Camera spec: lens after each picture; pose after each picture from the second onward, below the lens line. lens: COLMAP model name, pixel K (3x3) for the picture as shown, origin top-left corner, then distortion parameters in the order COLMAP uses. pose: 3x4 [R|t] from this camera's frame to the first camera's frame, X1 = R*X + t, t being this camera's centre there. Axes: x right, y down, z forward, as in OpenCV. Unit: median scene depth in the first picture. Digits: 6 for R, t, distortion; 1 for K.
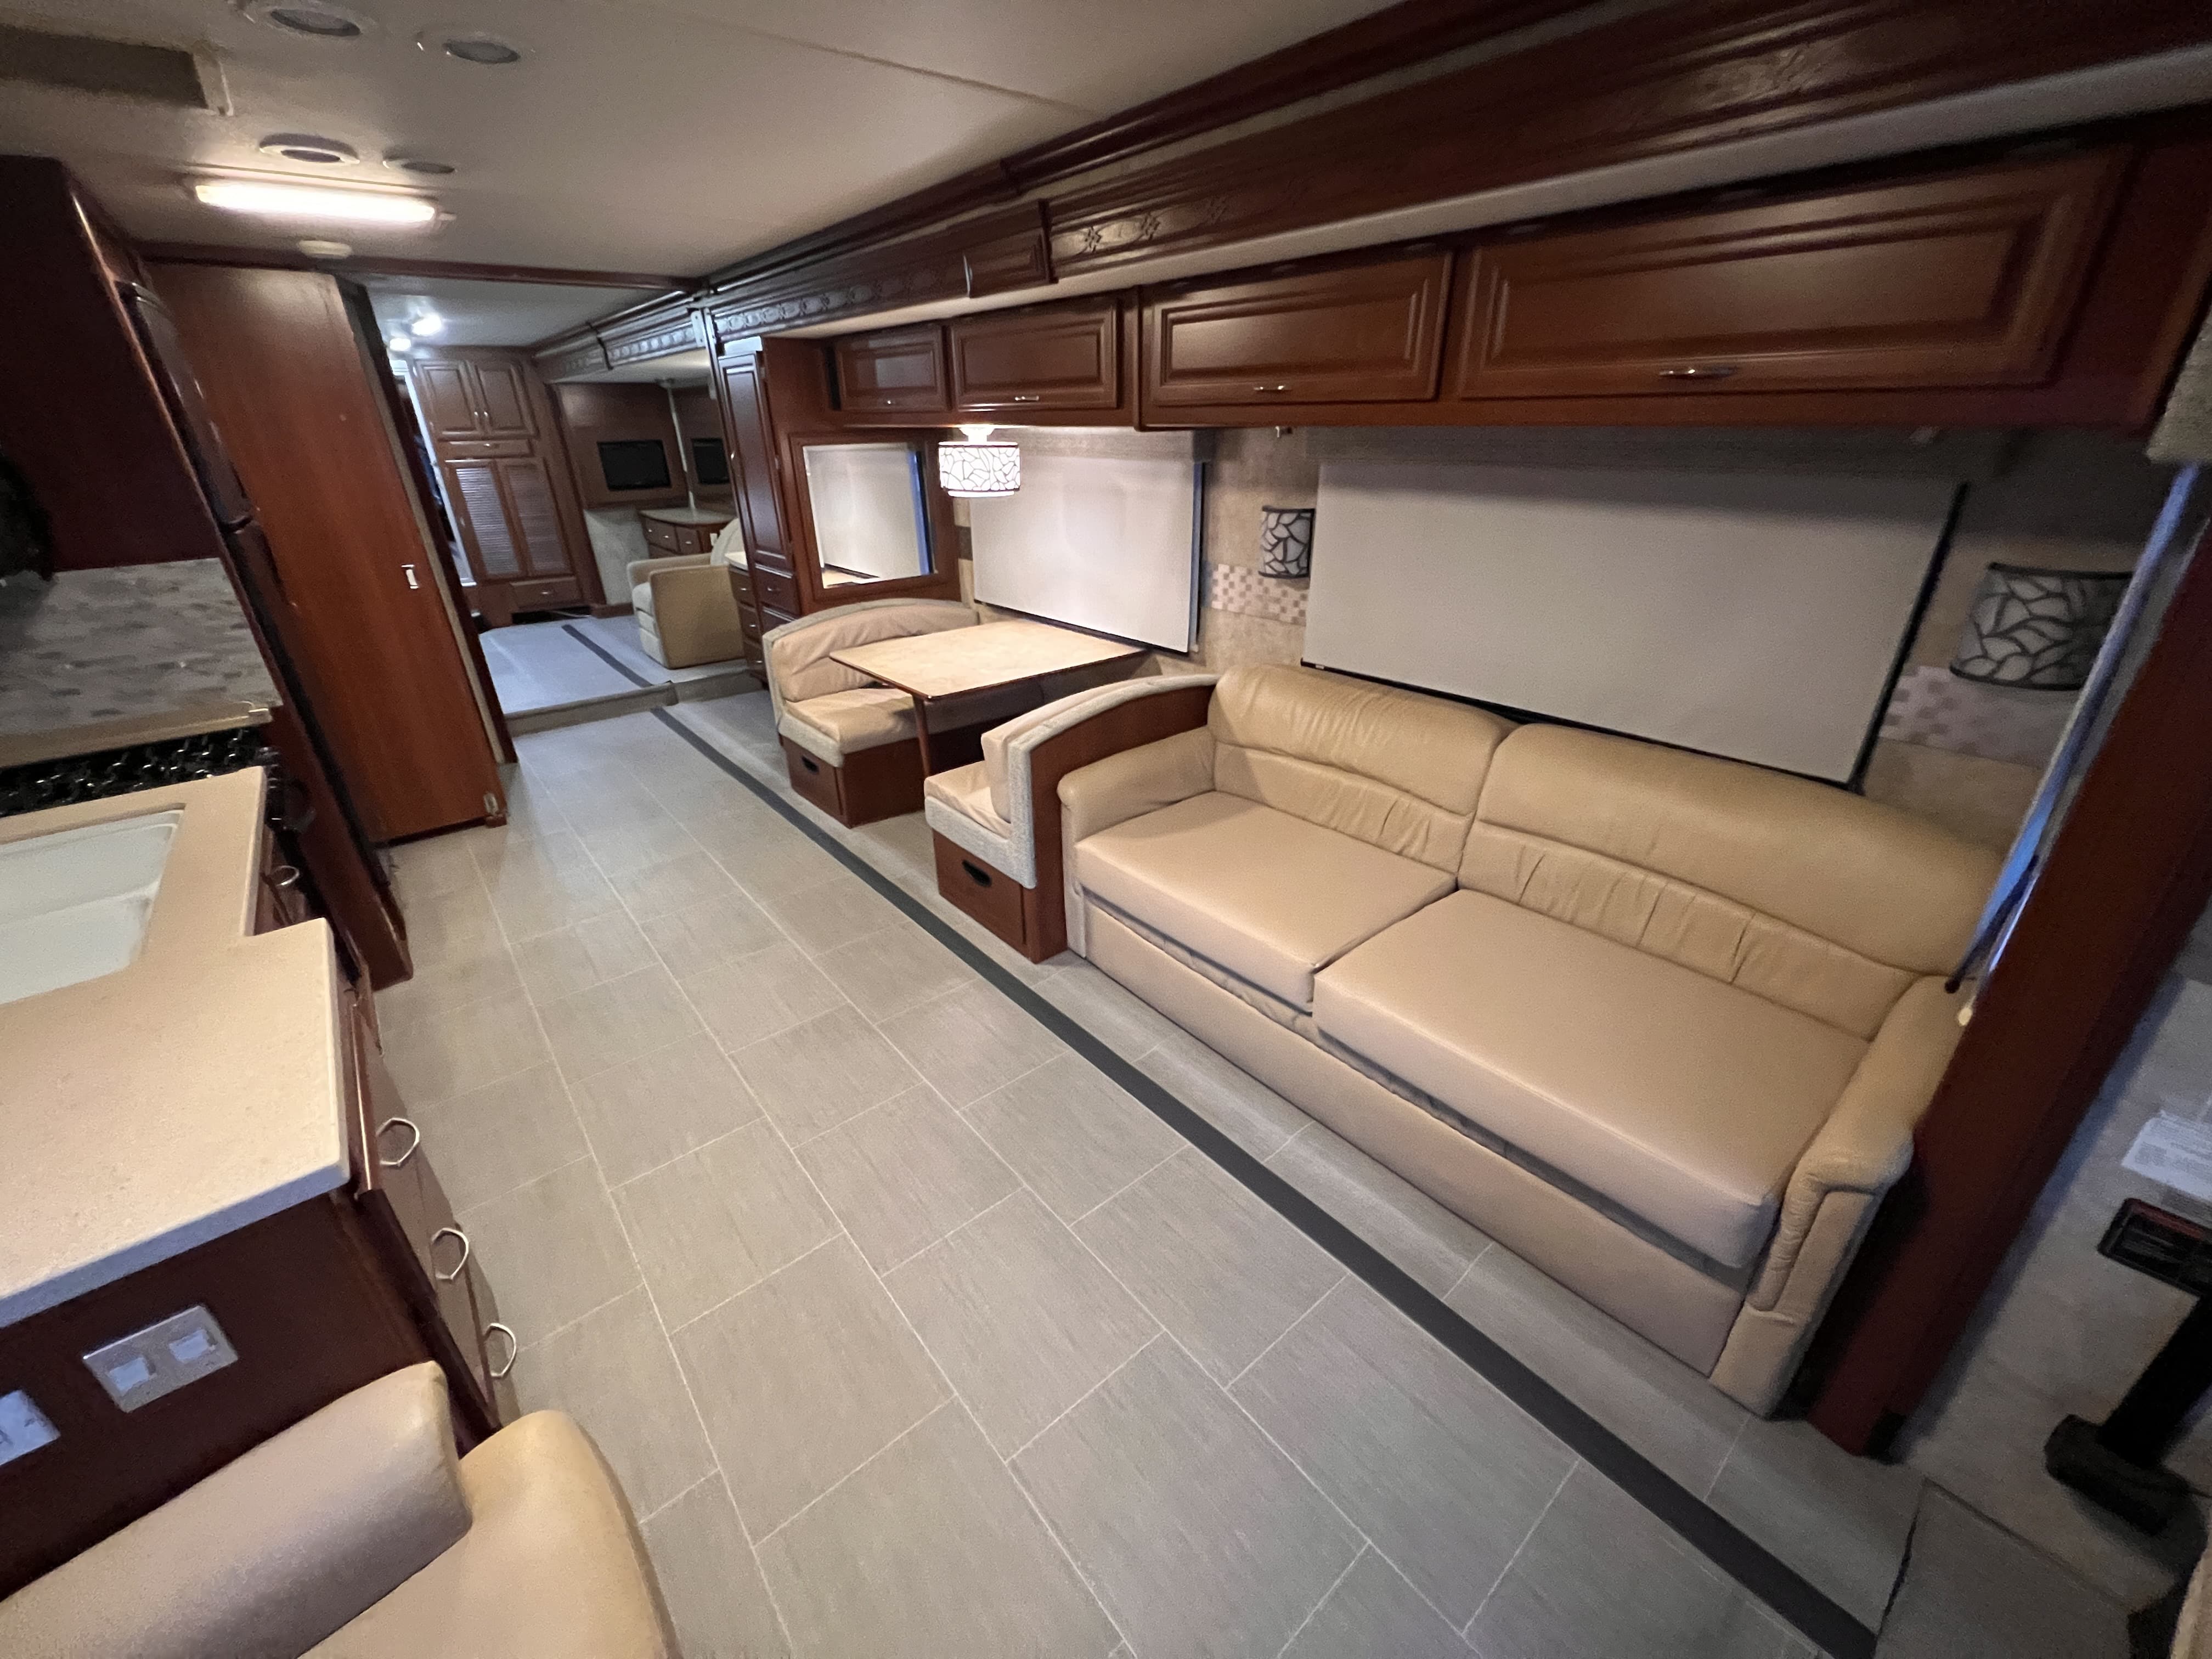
lens RADIAL K [[882.4, 0, 1102.9], [0, 882.4, 825.2], [0, 0, 1]] dist [-0.001542, -0.000245]
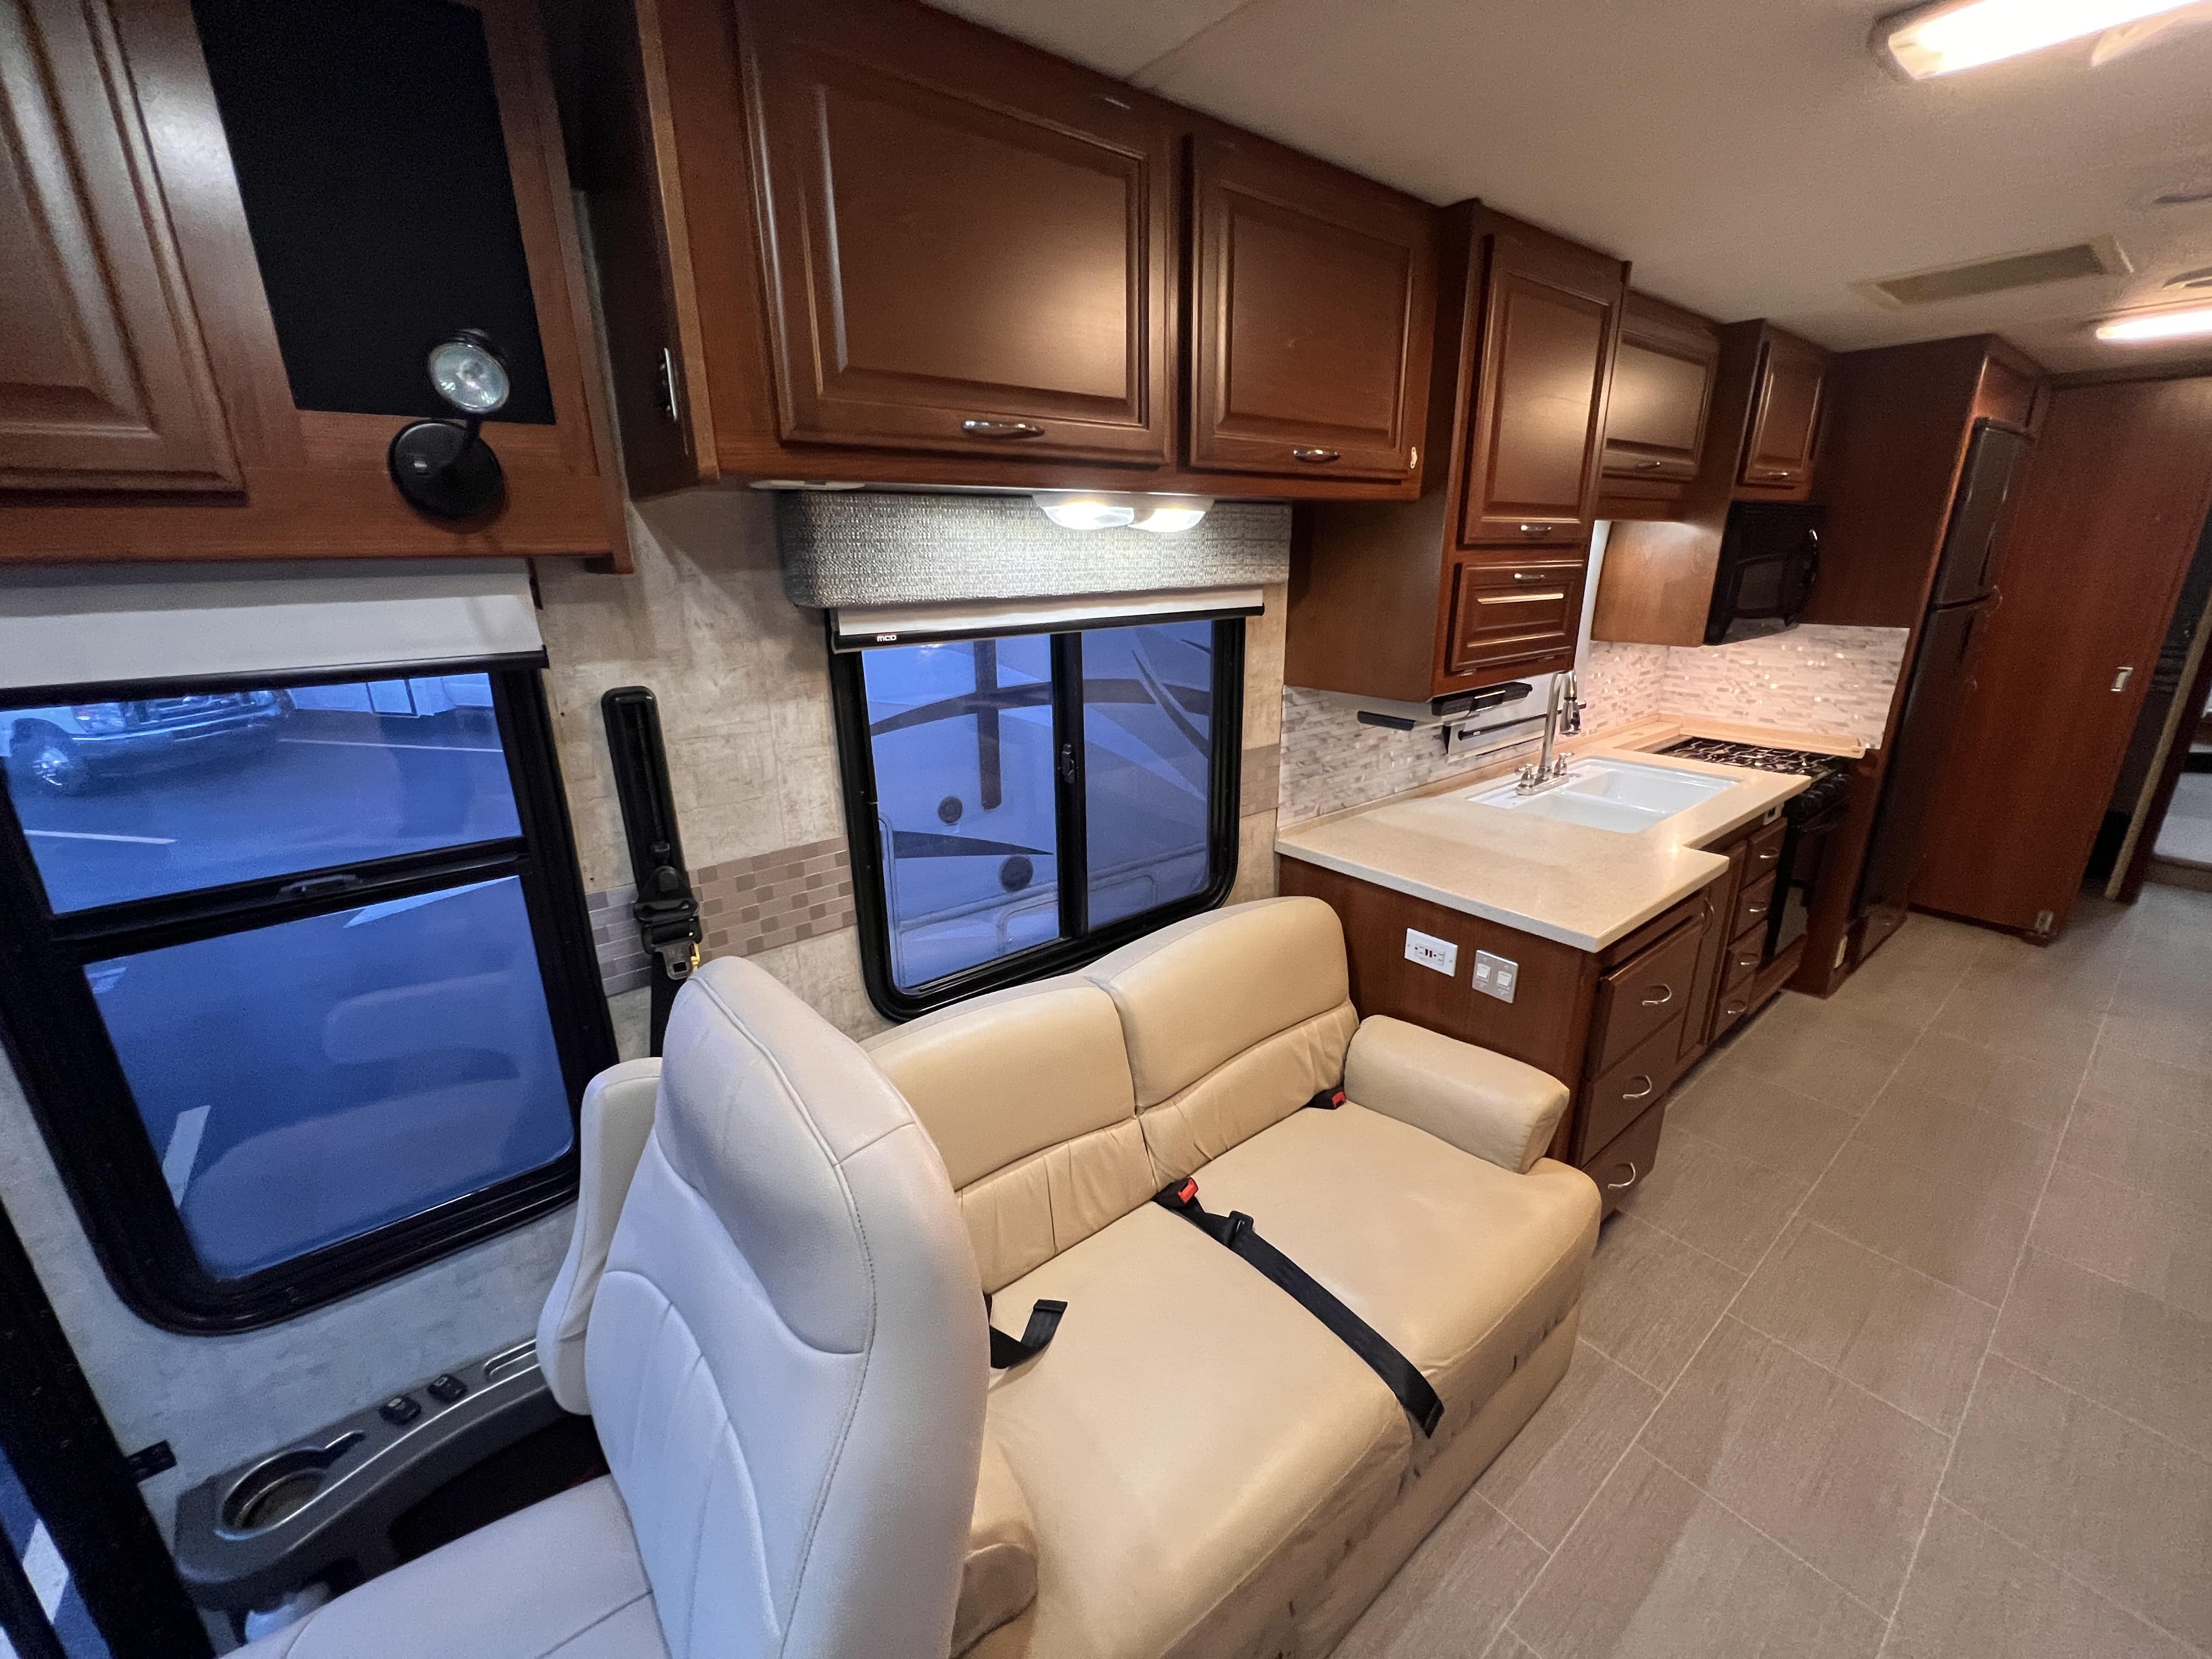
lens RADIAL K [[886.7, 0, 1102.9], [0, 886.7, 824.5], [0, 0, 1]] dist [-0.001346, -0.000027]
pose [[-0.020517, 0.321025, -0.946848, 0.202914], [-0.413343, 0.859598, 0.300400, 0.020169], [0.910344, 0.397536, 0.115057, -0.048161]]
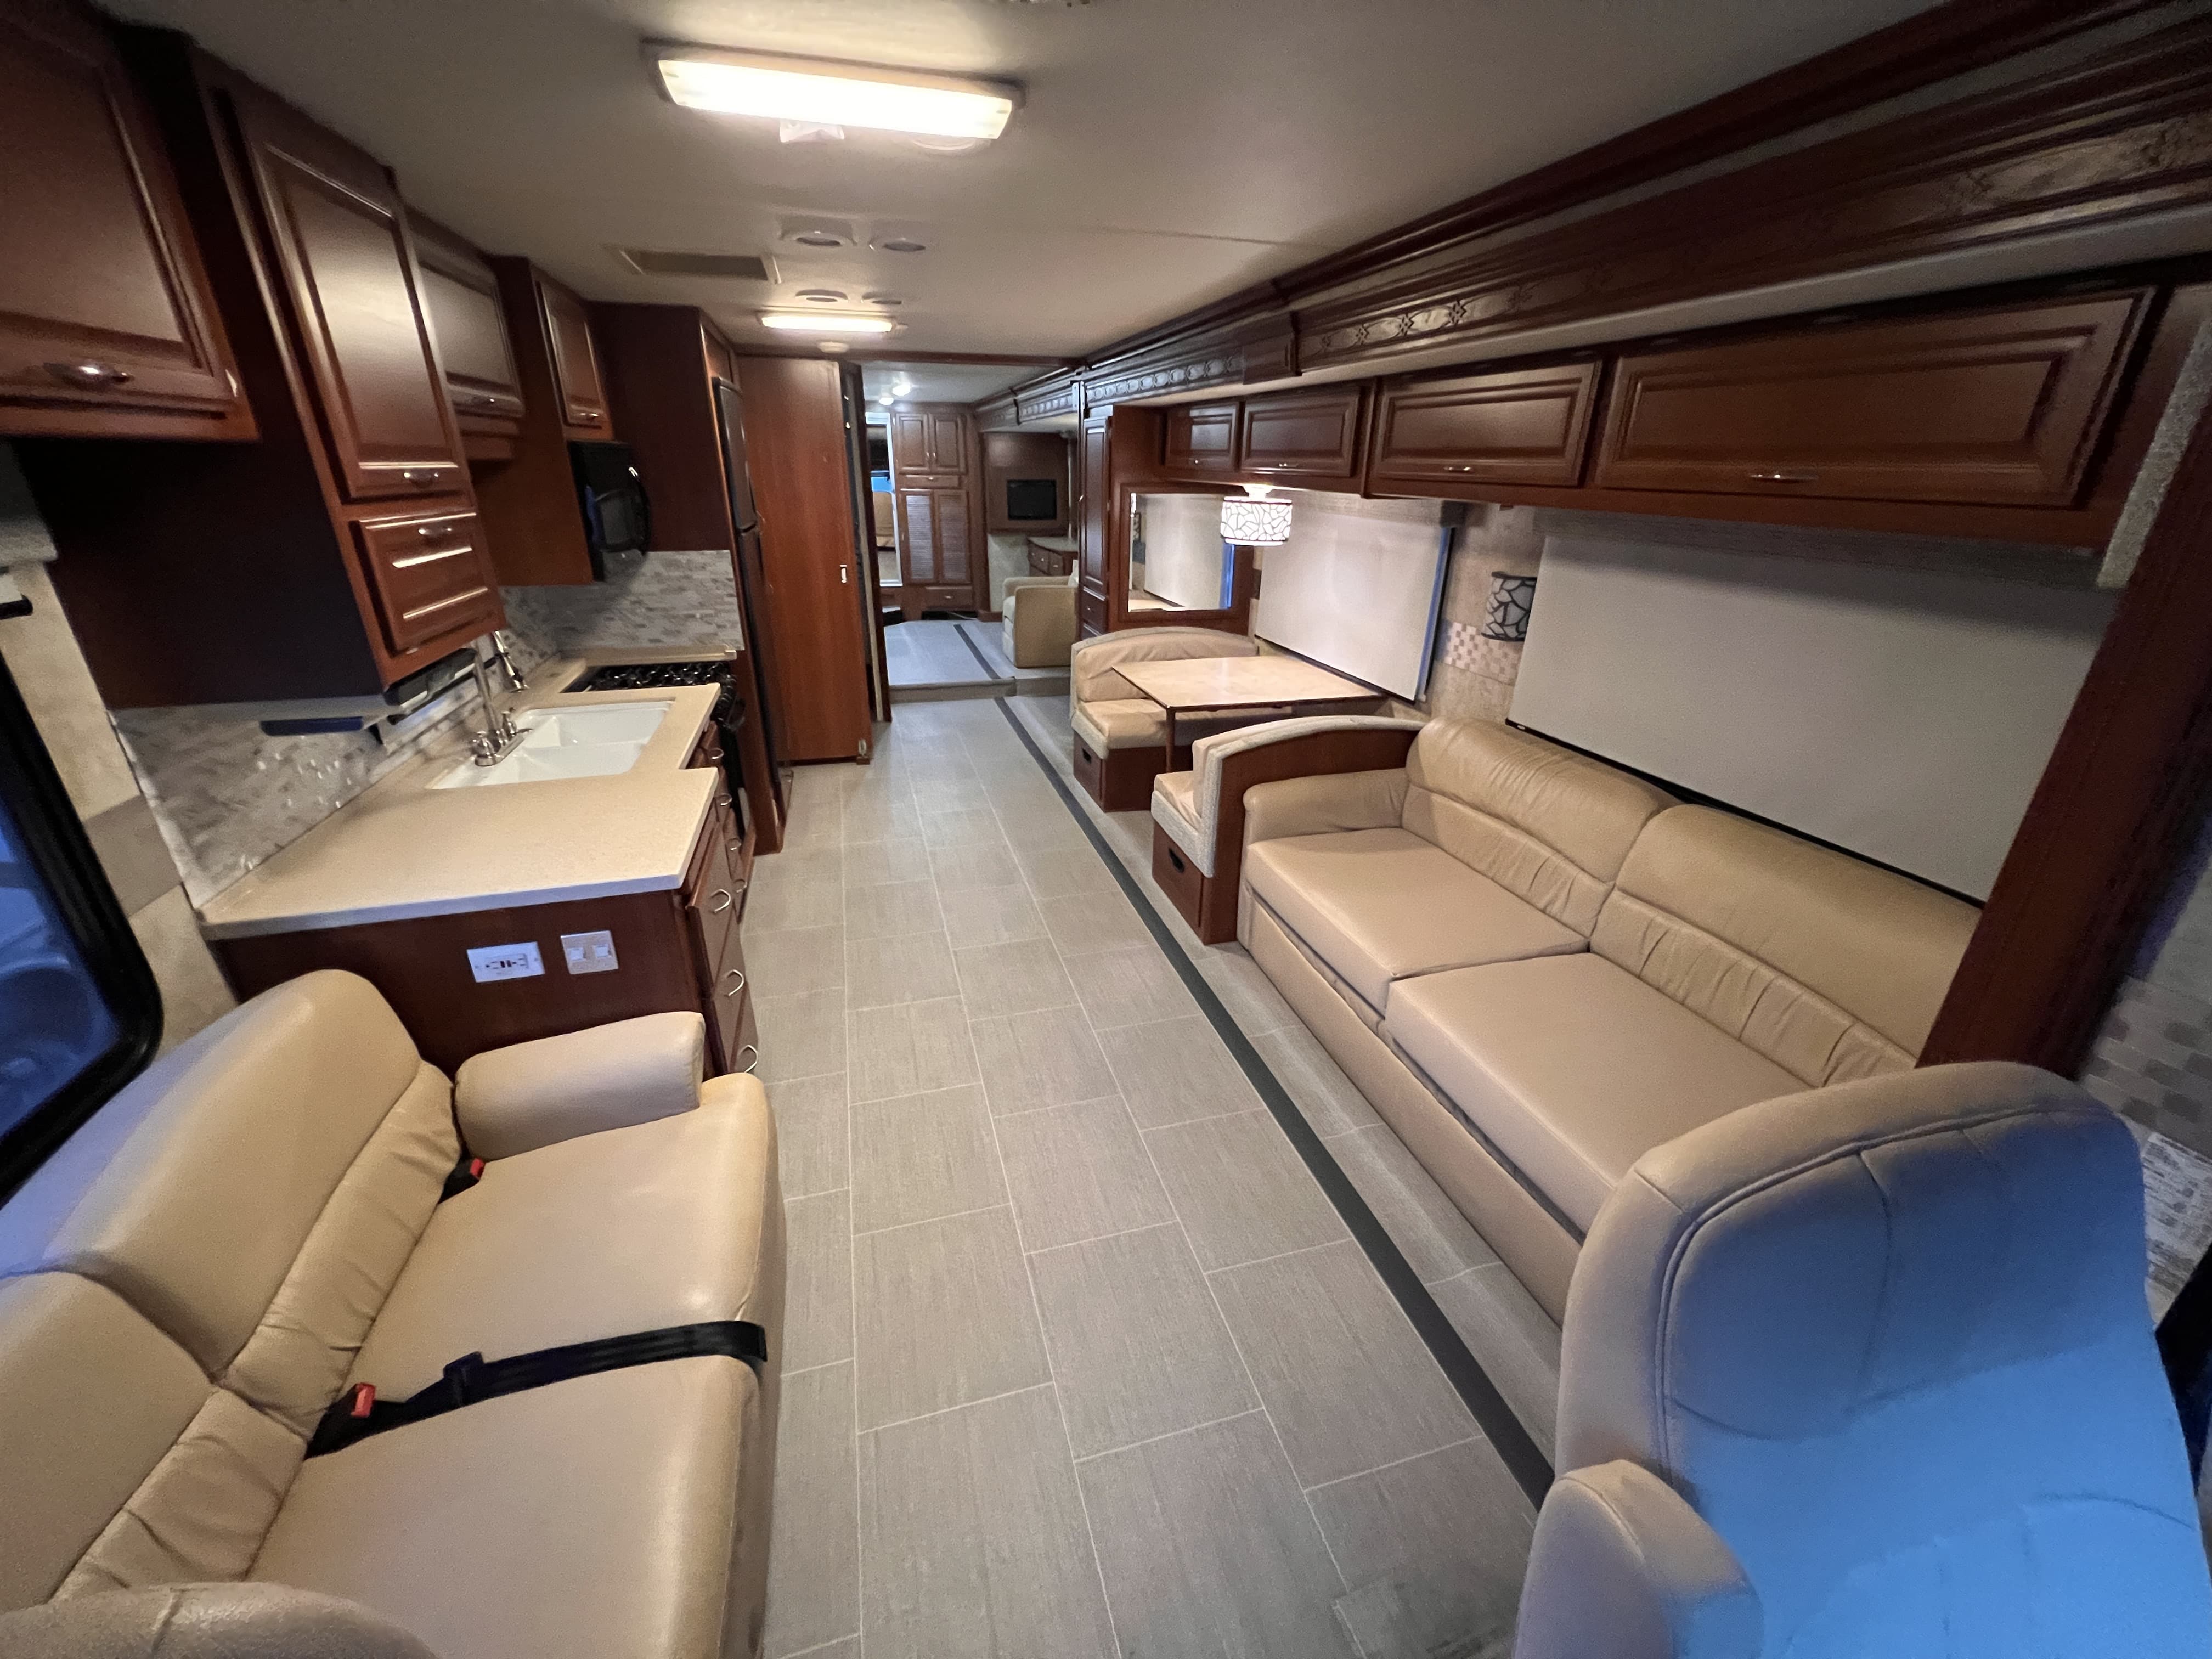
lens RADIAL K [[883.0, 0, 1103.1], [0, 883.0, 828.0], [0, 0, 1]] dist [-0.000962, -0.000321]
pose [[0.913448, 0.183664, -0.363154, 0.168016], [-0.198444, 0.980106, -0.003462, 0.033071], [0.355293, 0.075228, 0.931723, -0.116486]]
